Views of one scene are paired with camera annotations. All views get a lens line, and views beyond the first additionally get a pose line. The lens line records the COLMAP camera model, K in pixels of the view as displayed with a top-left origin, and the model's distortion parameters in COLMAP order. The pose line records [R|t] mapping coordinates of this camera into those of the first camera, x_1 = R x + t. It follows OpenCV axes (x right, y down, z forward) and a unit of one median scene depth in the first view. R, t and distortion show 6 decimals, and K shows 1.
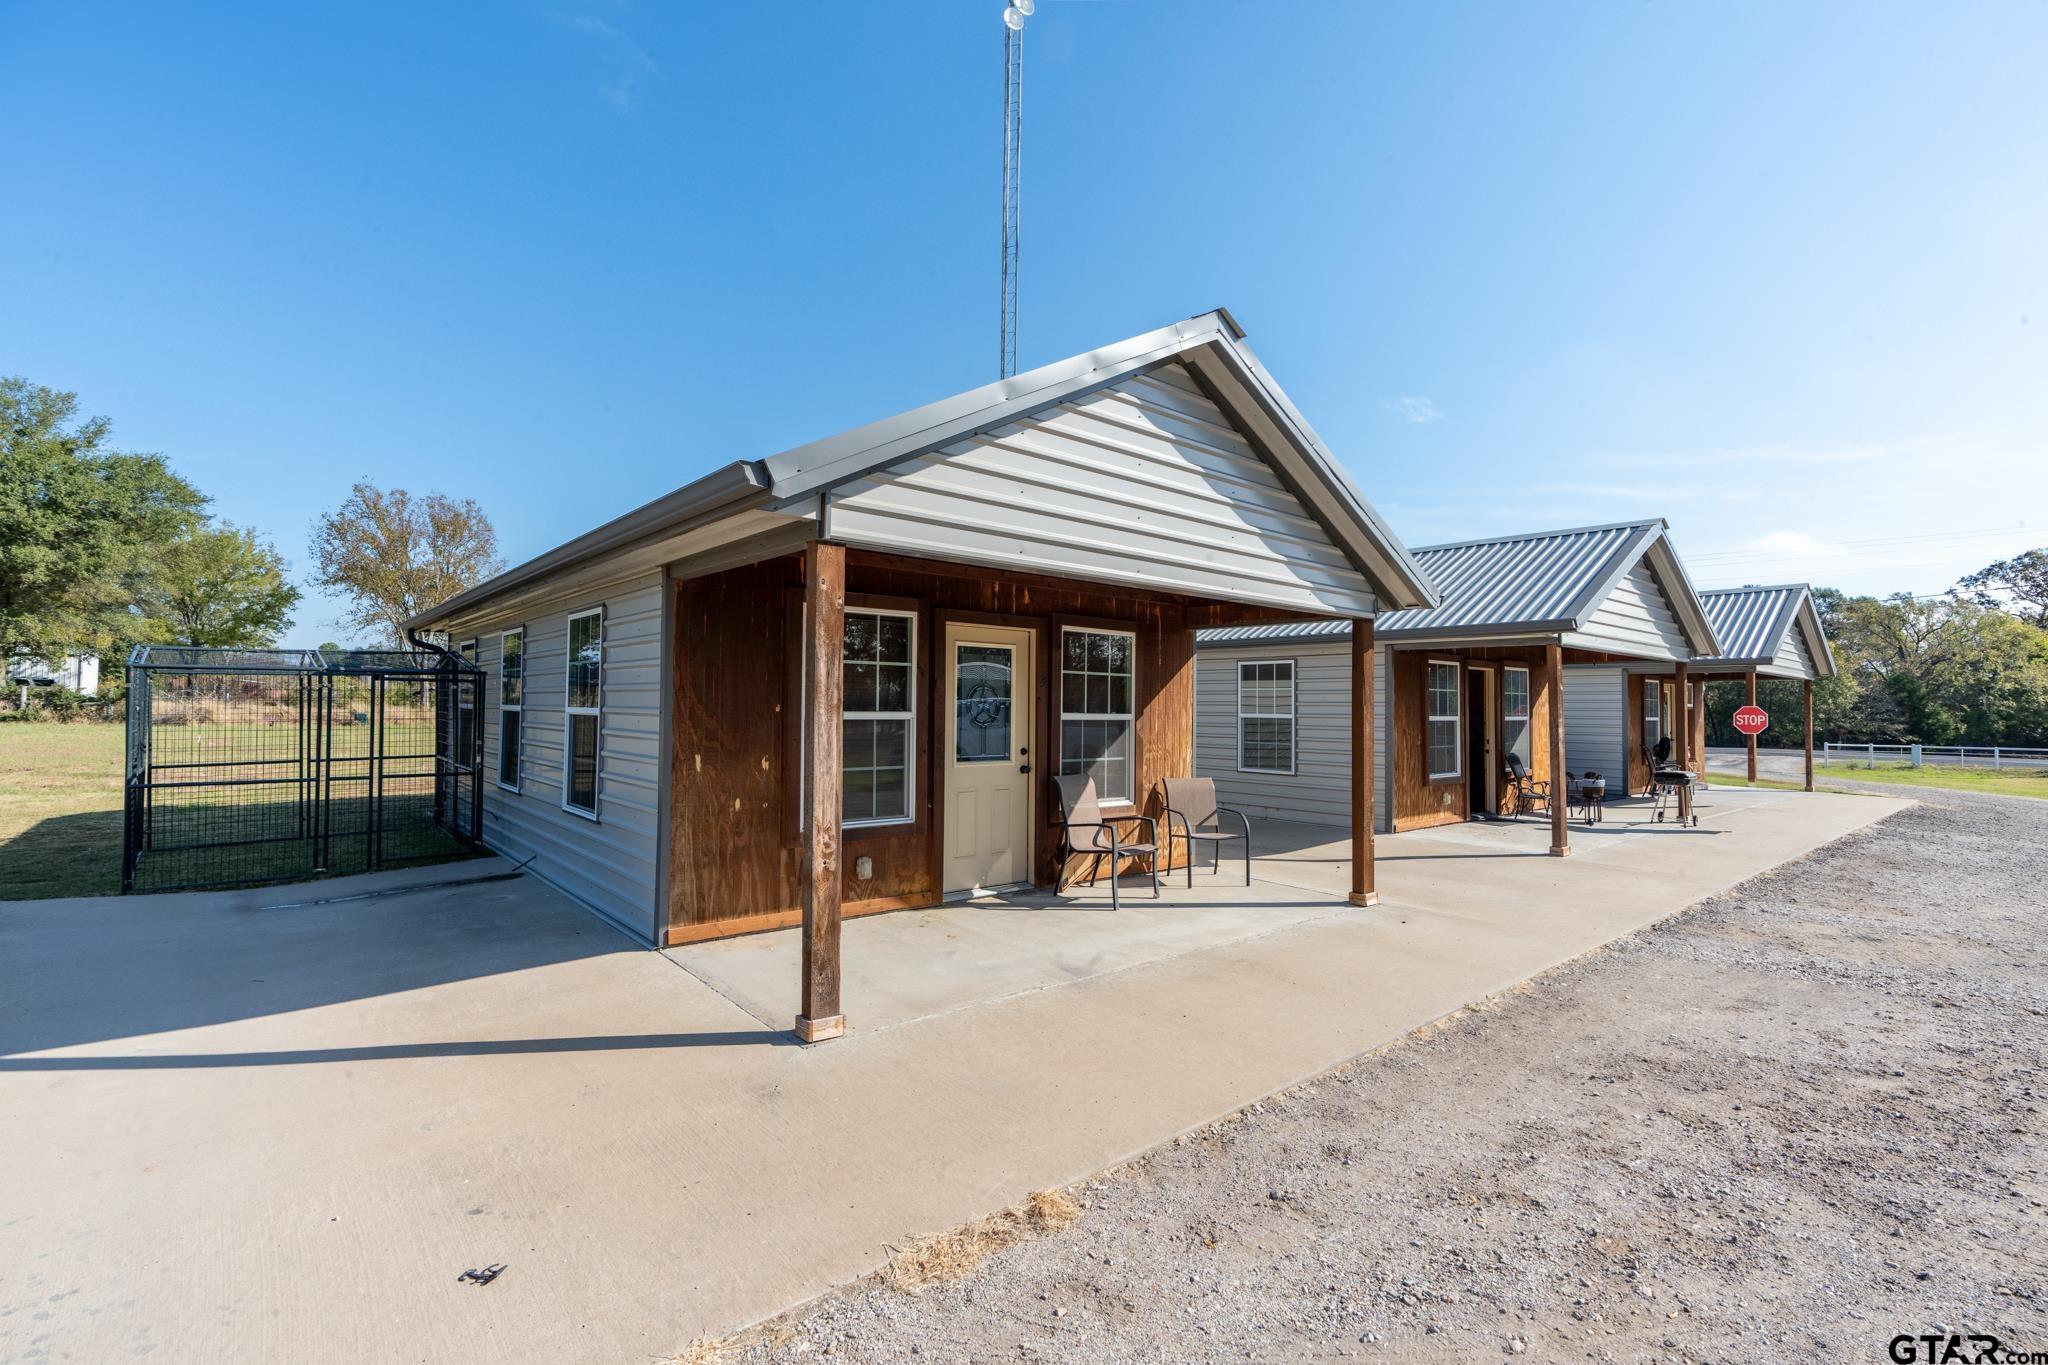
lens RADIAL K [[934.2, 0, 1030.7], [0, 934.2, 693.2], [0, 0, 1]] dist [-0.009524, -0.000085]
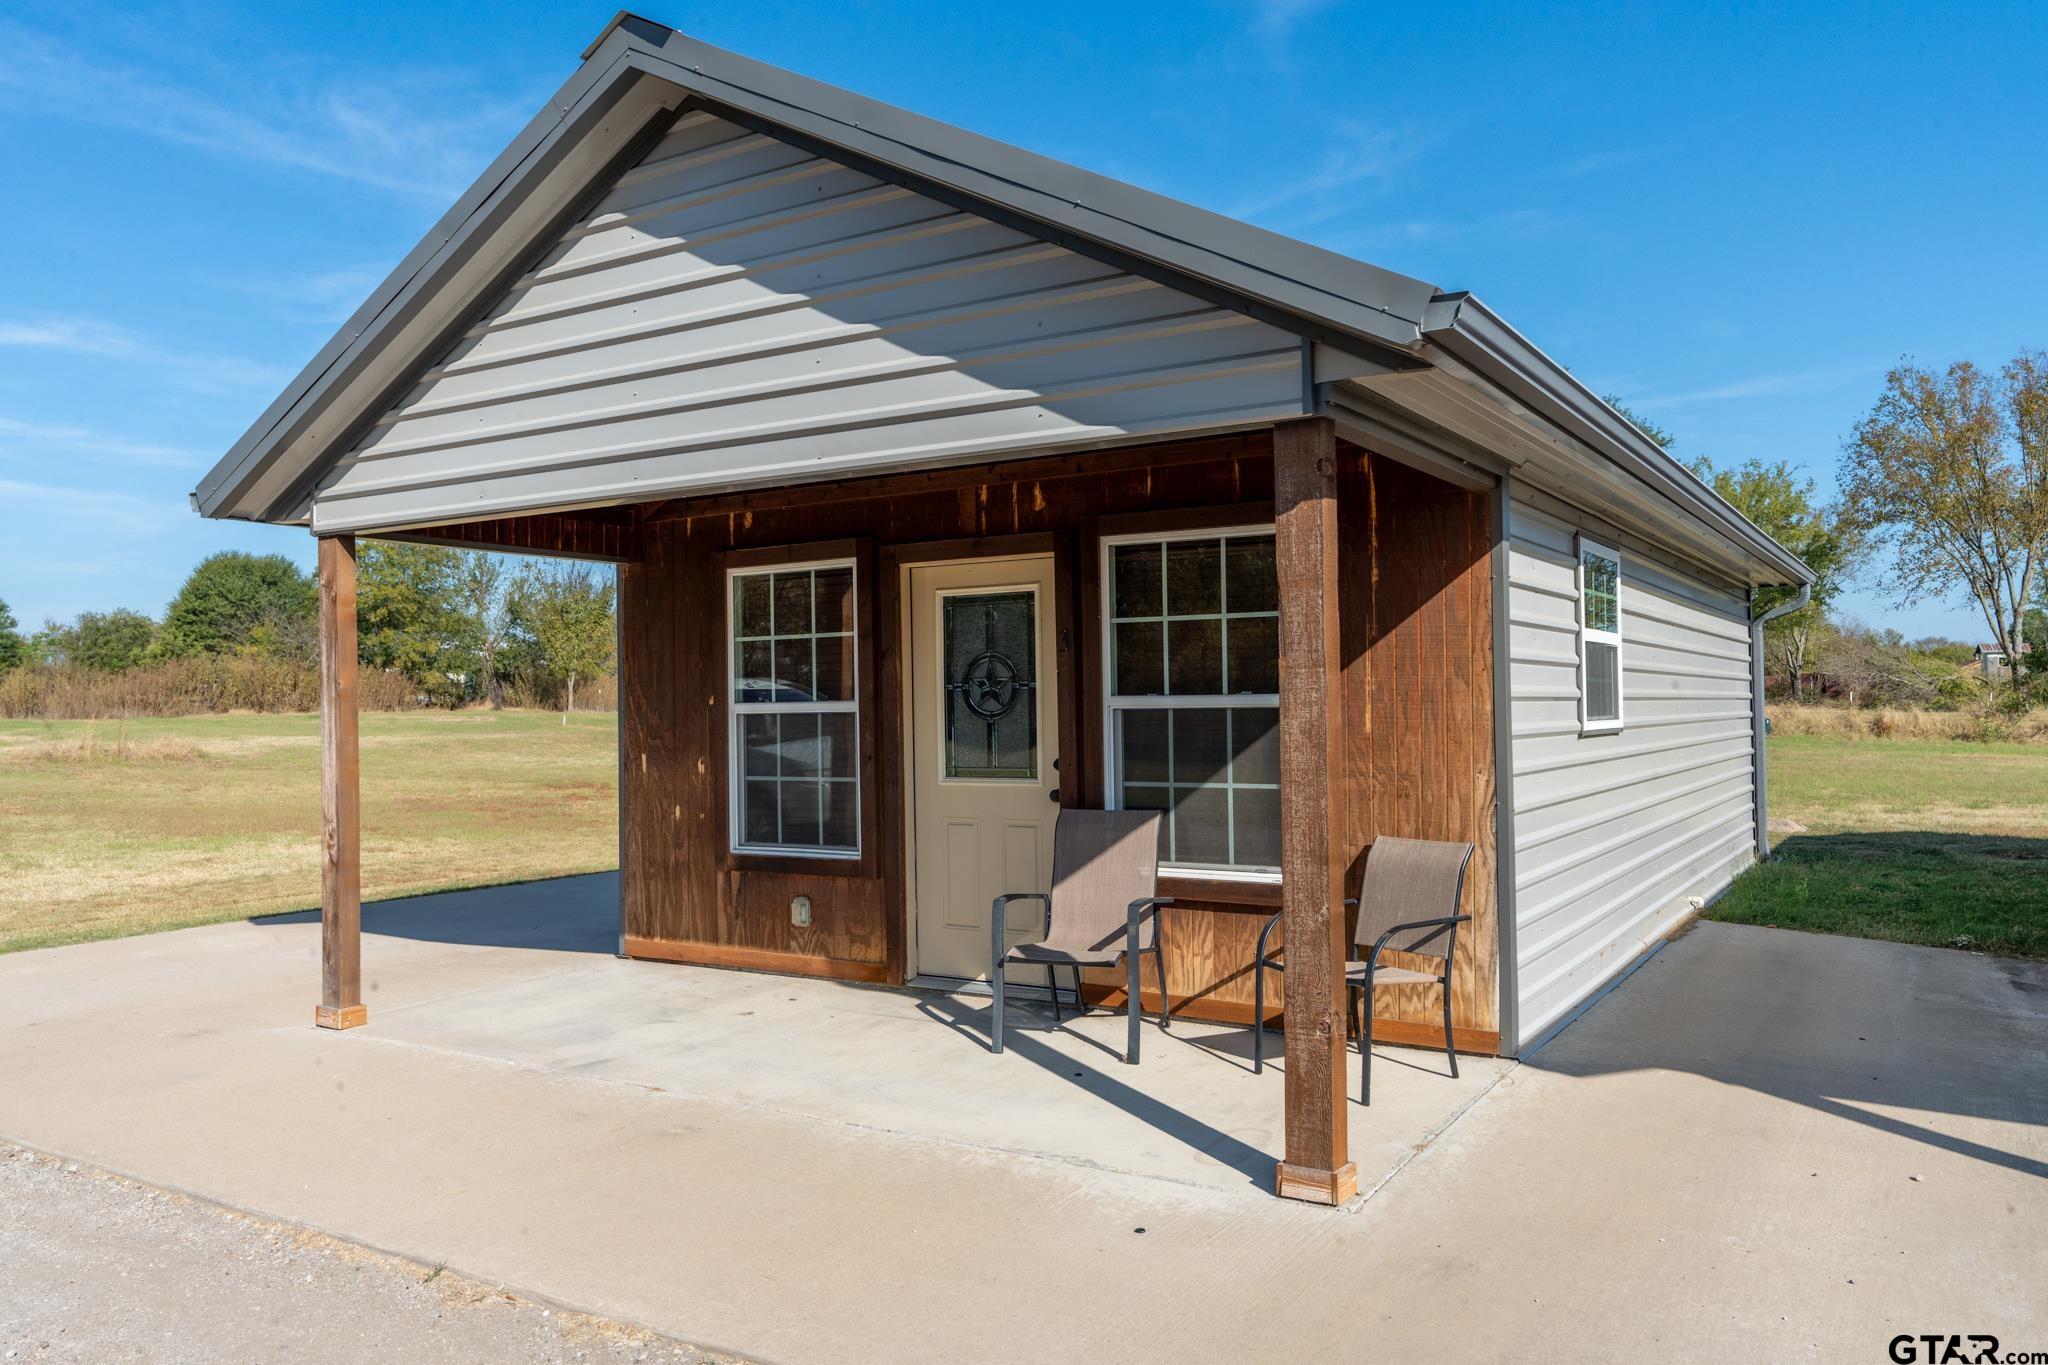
lens RADIAL K [[1511.3, 0, 1025.9], [0, 1511.3, 689.1], [0, 0, 1]] dist [-0.010673, -0.001959]
pose [[0.301371, -0.035783, -0.952835, 1.103480], [0.039072, 0.998920, -0.025155, 0.052188], [0.952706, -0.029648, 0.302443, 0.871336]]
